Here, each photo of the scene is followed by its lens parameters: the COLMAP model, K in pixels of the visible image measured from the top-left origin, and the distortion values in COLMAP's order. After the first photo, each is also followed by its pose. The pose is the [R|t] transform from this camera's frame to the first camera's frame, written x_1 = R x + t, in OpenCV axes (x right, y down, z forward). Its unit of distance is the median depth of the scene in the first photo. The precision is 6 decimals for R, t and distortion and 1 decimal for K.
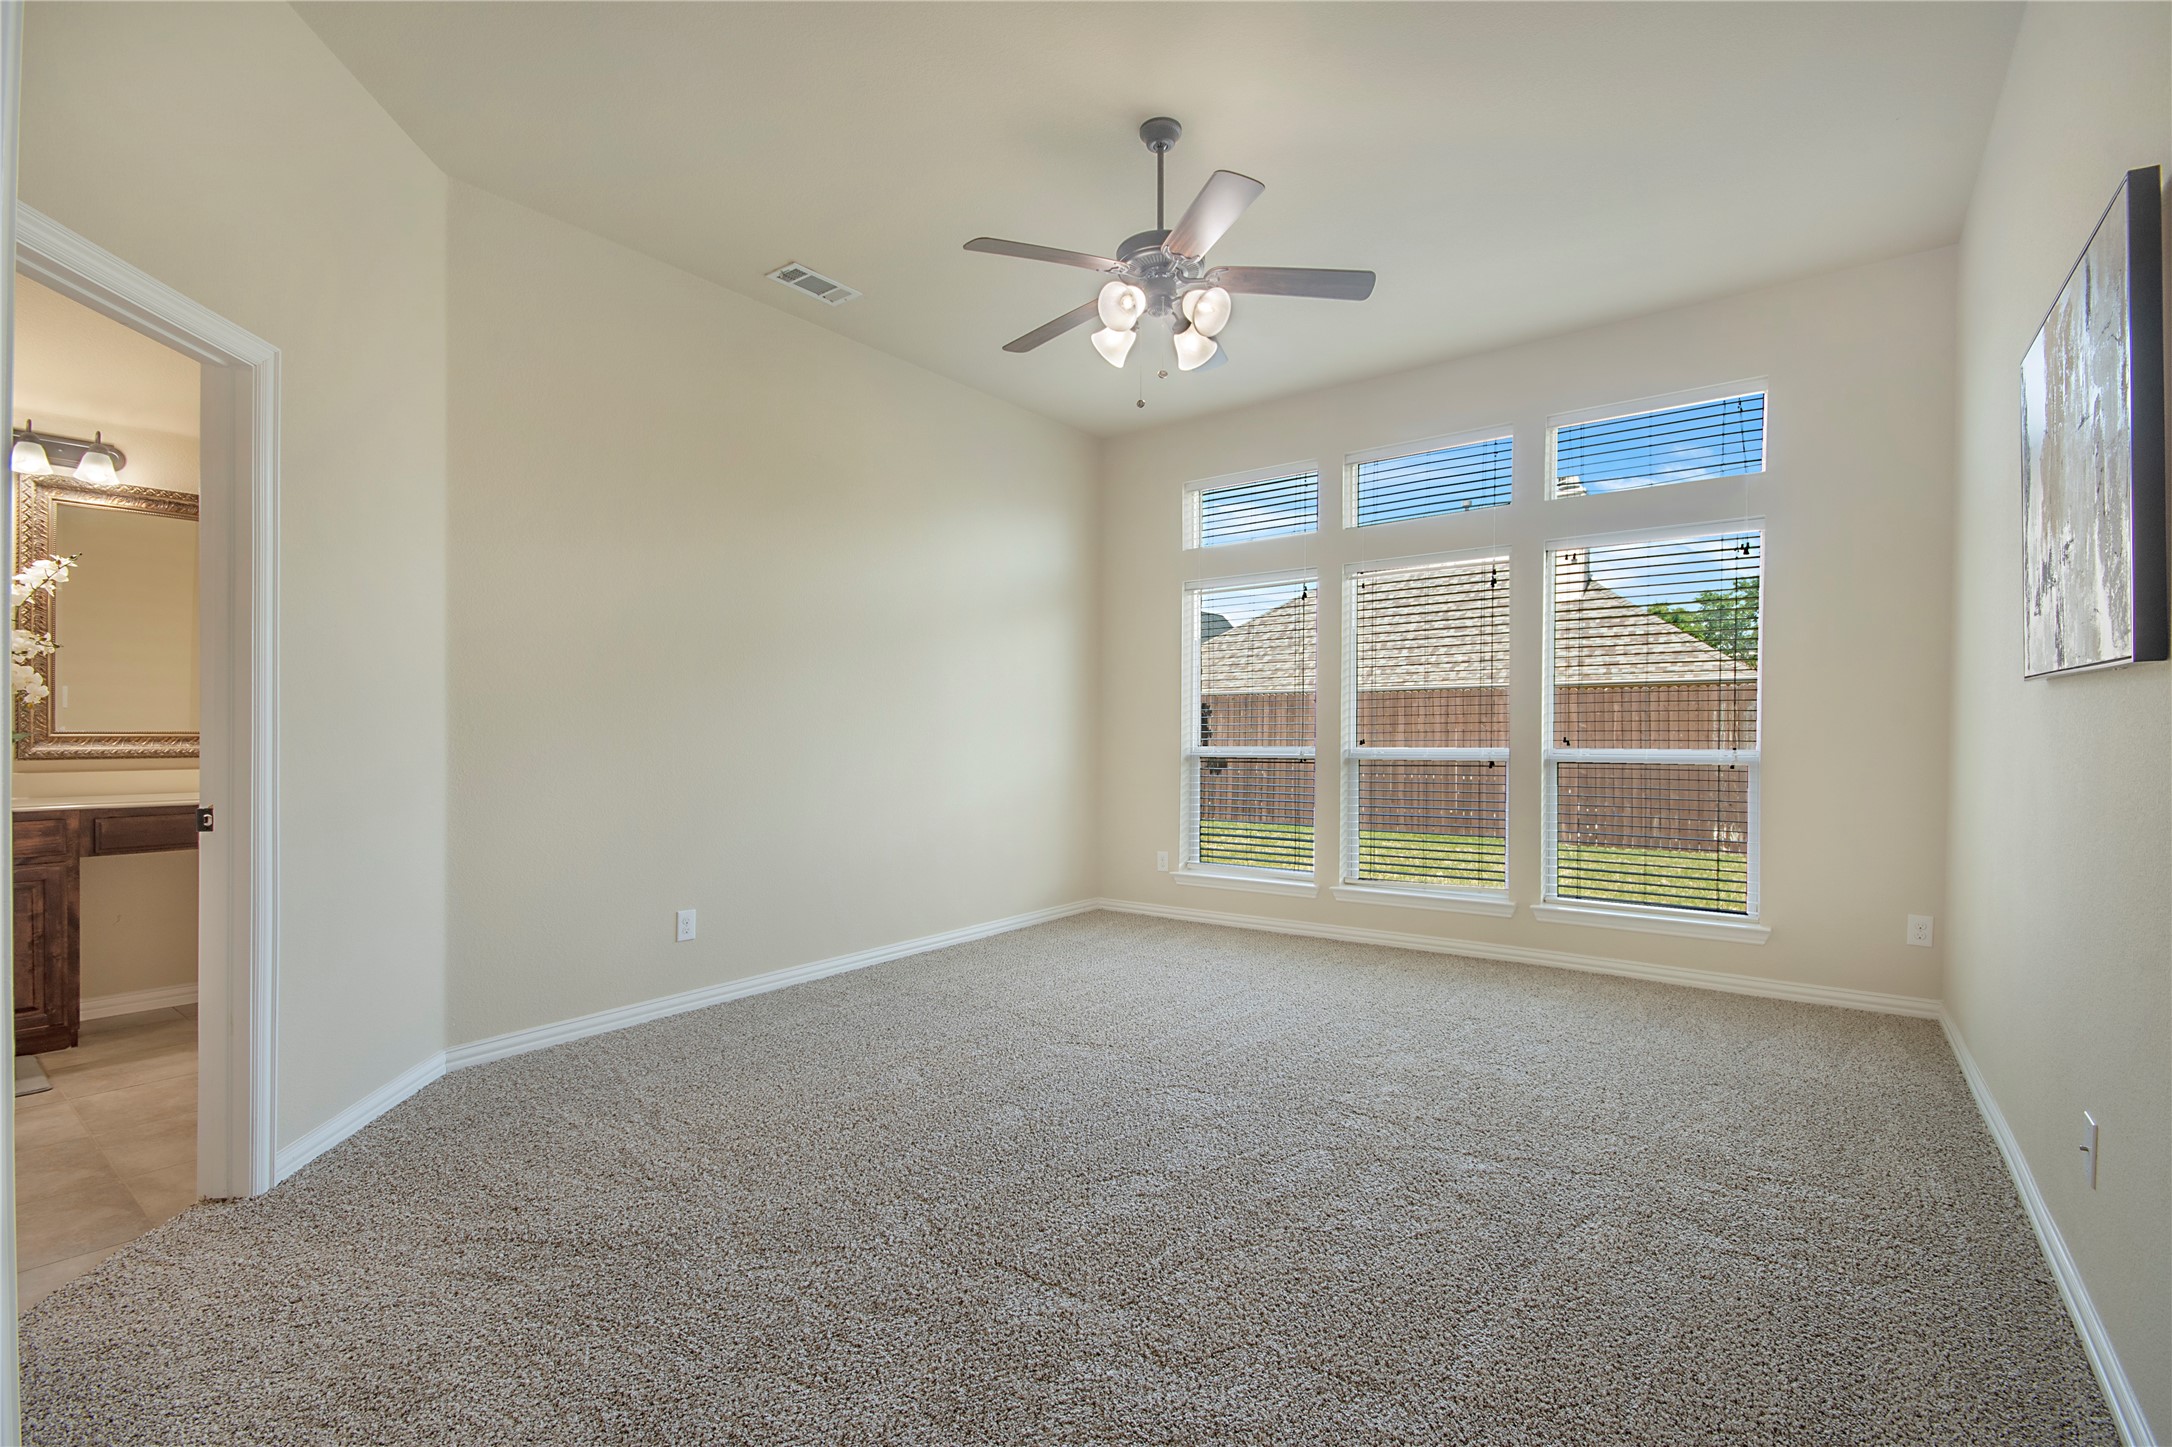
lens RADIAL K [[979.7, 0, 1003.8], [0, 979.7, 740.4], [0, 0, 1]] dist [0.006041, -0.006441]
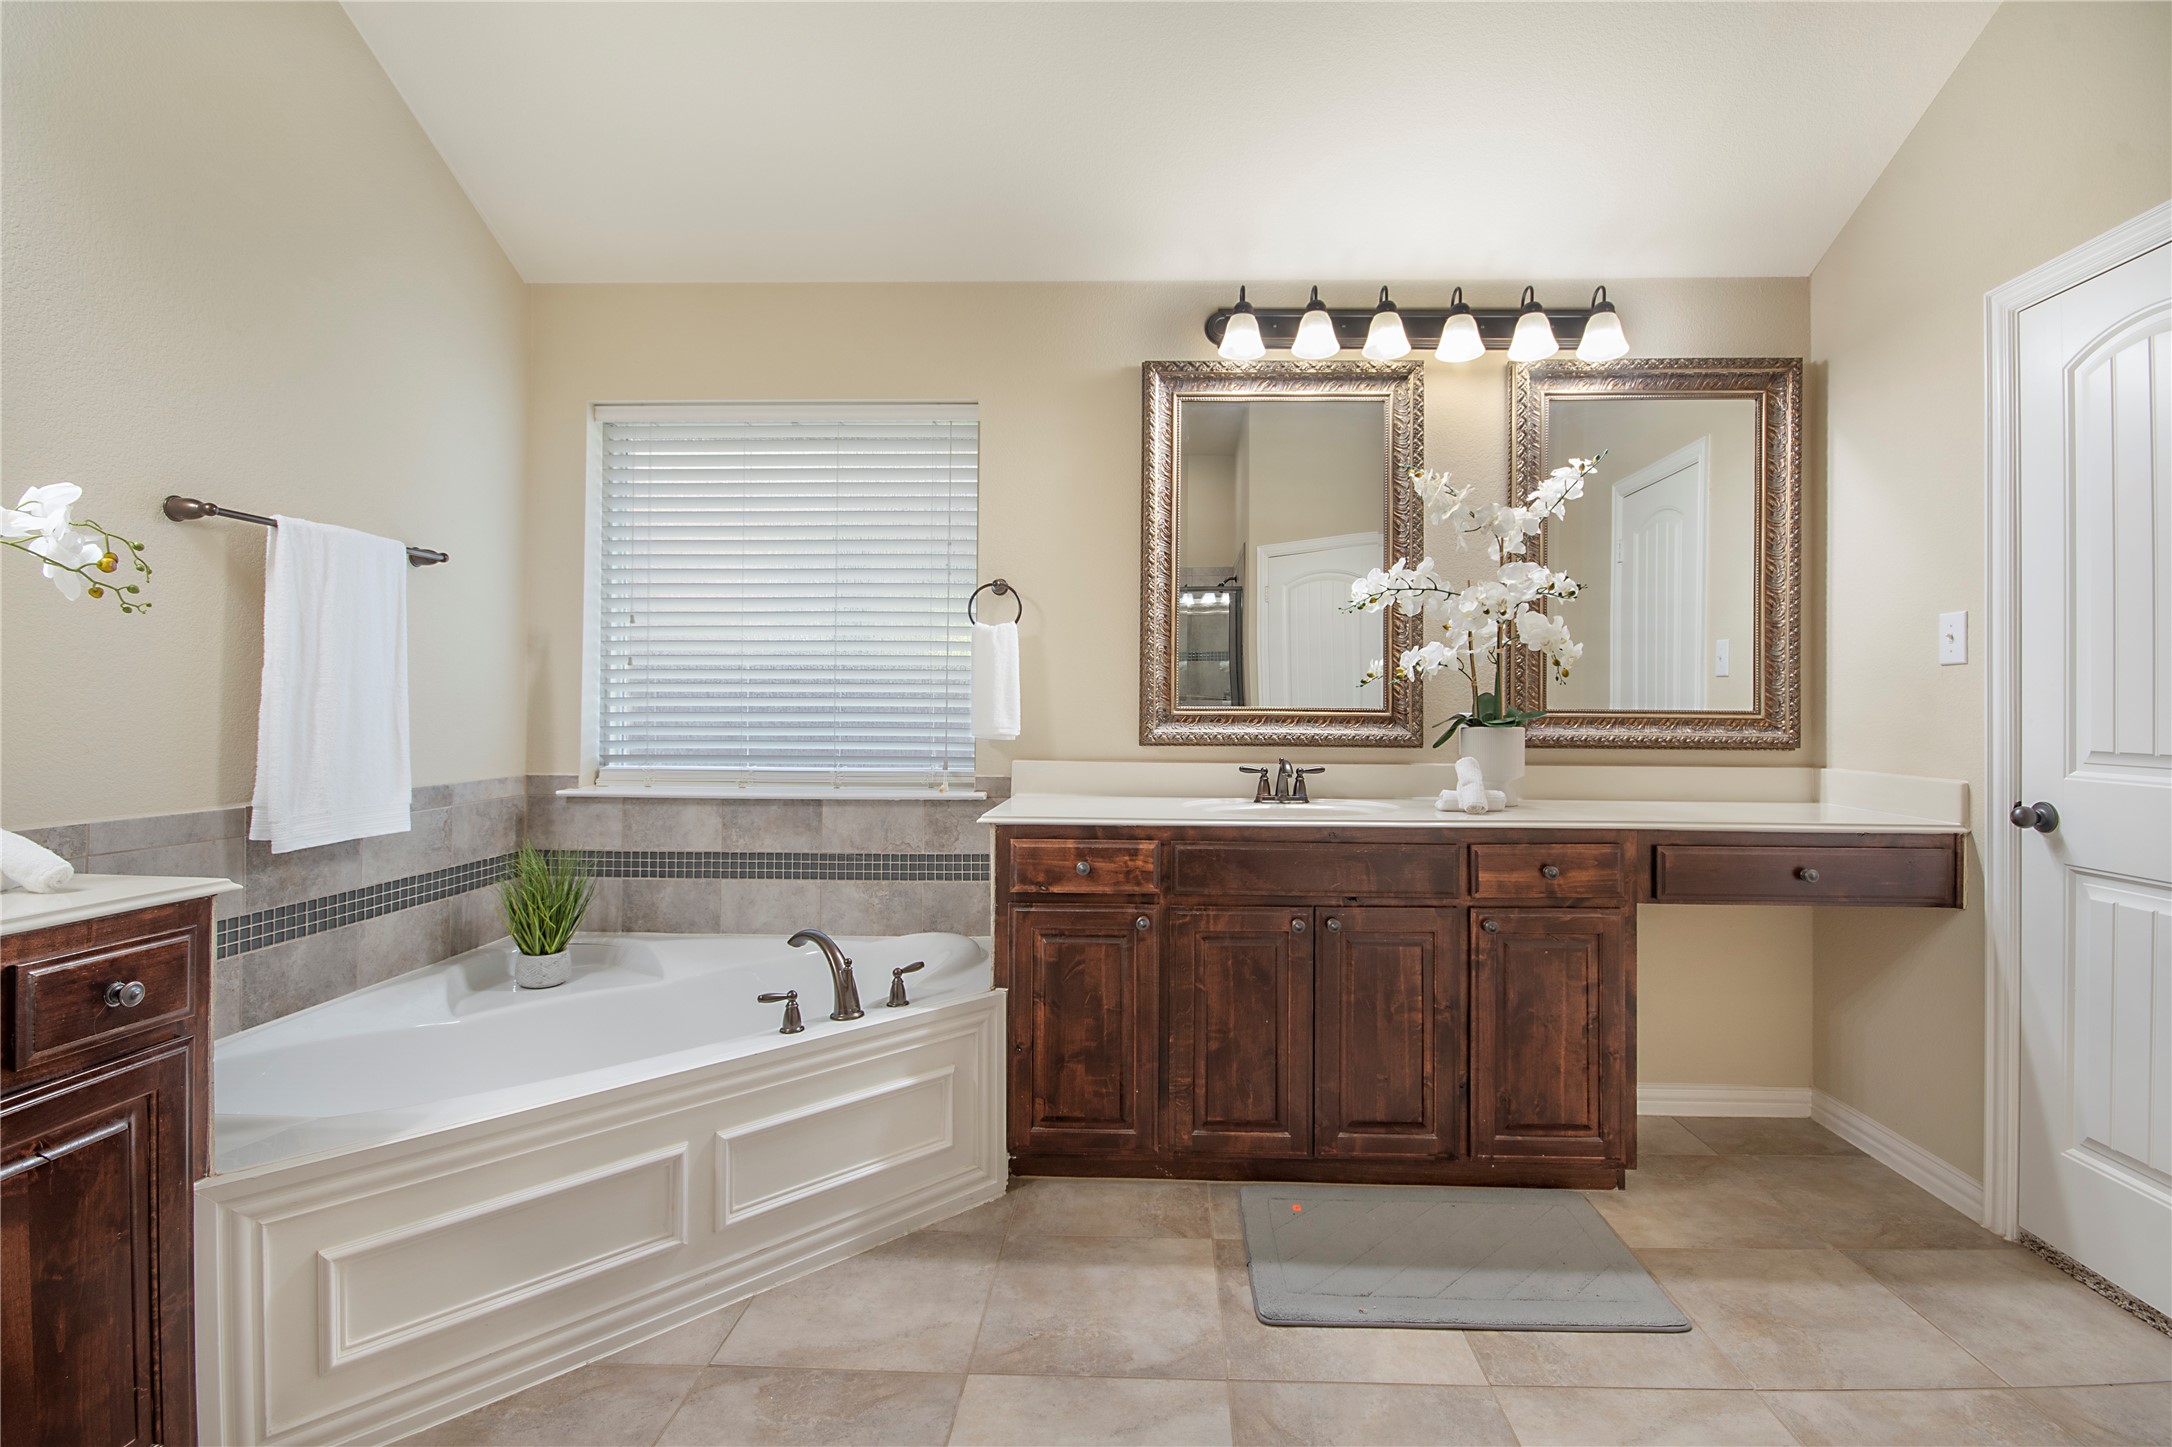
lens RADIAL K [[979.7, 0, 1138.7], [0, 979.7, 698.3], [0, 0, 1]] dist [0.006041, -0.006441]
pose [[0.632624, 0.000156, -0.774459, -0.625738], [-0.015434, 0.999804, -0.012407, -0.003593], [0.774306, 0.019802, 0.632502, 0.316983]]
